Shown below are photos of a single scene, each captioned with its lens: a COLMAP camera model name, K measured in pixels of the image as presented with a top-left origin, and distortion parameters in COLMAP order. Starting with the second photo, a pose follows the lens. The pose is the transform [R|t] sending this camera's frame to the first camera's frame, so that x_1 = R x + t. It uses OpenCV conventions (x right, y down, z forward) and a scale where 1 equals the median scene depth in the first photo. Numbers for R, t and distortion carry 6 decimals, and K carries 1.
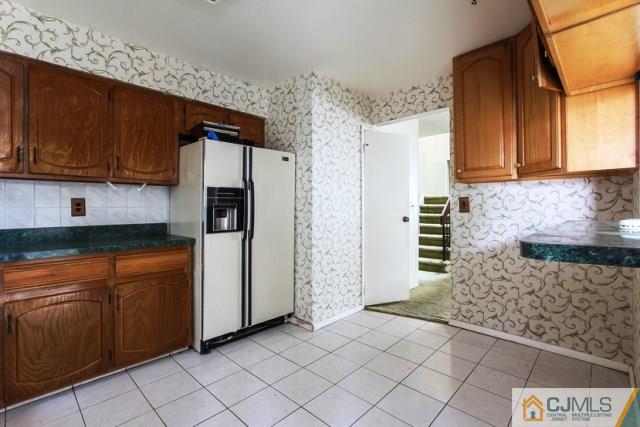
lens RADIAL K [[299.5, 0, 314.8], [0, 299.5, 206.7], [0, 0, 1]] dist [-0.001216, 0.000062]
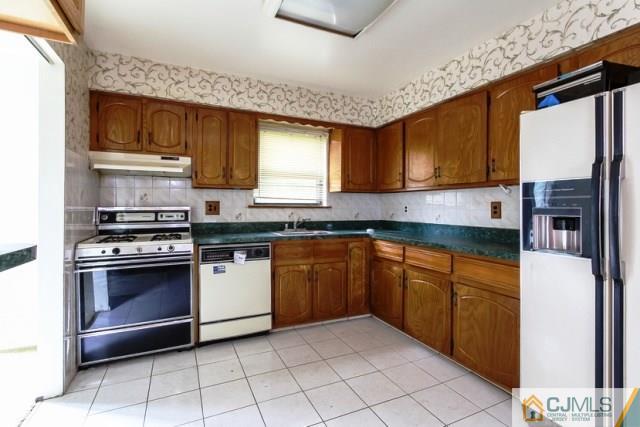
lens RADIAL K [[299.5, 0, 314.8], [0, 299.5, 206.7], [0, 0, 1]] dist [-0.001216, 0.000062]
pose [[-0.360299, 0.000125, -0.932837, 0.455667], [-0.005824, 0.999980, 0.002383, -0.009217], [0.932819, 0.006291, -0.360291, 0.792556]]
